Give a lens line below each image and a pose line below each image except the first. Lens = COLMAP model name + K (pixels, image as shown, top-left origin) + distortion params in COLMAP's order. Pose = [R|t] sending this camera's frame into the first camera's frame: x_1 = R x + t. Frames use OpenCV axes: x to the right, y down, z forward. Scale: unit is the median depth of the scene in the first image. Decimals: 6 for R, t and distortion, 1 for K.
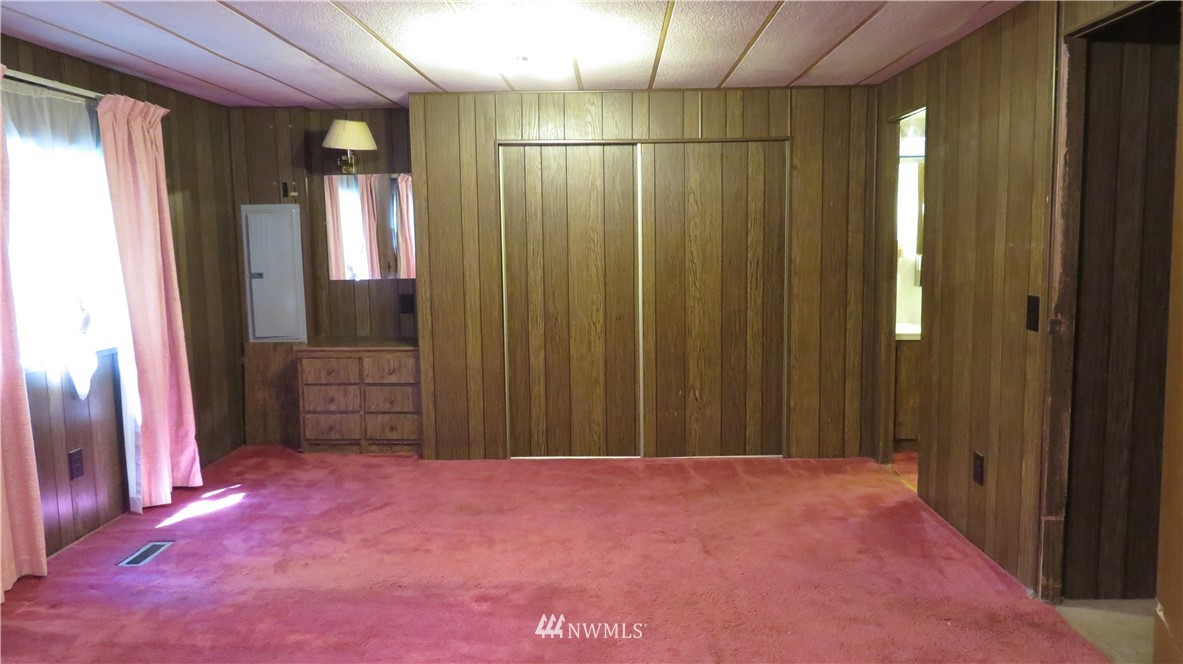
lens RADIAL K [[847.7, 0, 591.4], [0, 847.7, 330.1], [0, 0, 1]] dist [-0.002533, -0.001753]
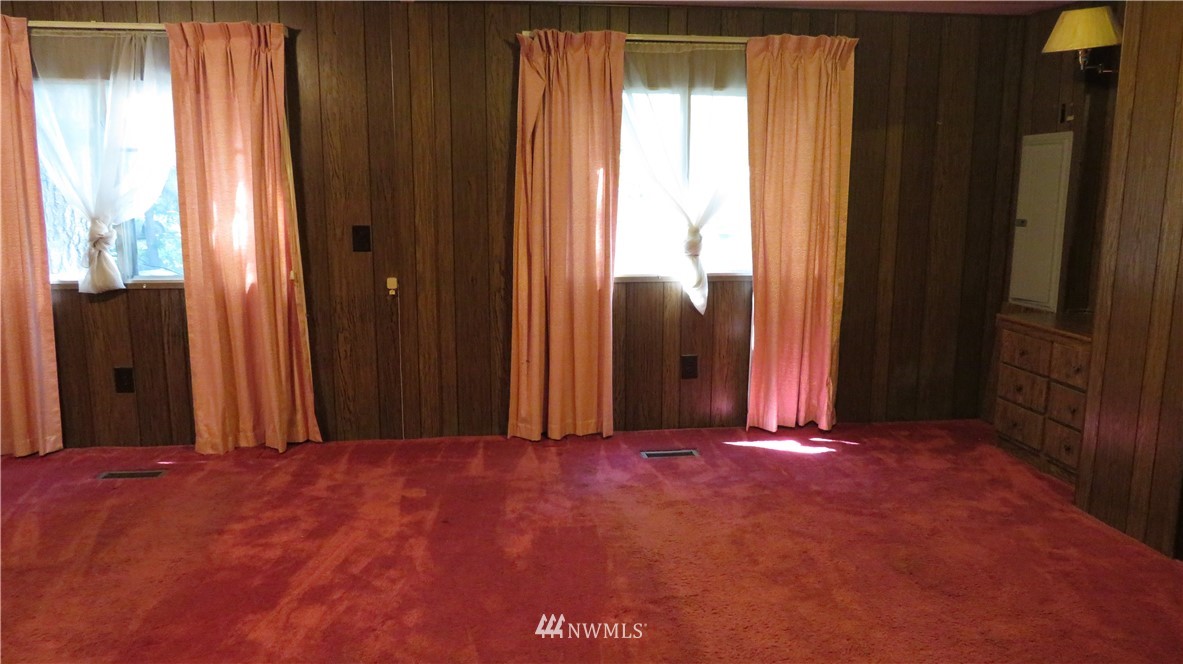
lens RADIAL K [[847.7, 0, 591.5], [0, 847.7, 331.8], [0, 0, 1]] dist [-0.002533, -0.001753]
pose [[0.147148, 0.181226, -0.972370, 0.432698], [-0.114556, 0.979579, 0.165234, -0.058853], [0.982458, 0.087077, 0.164904, 0.563184]]
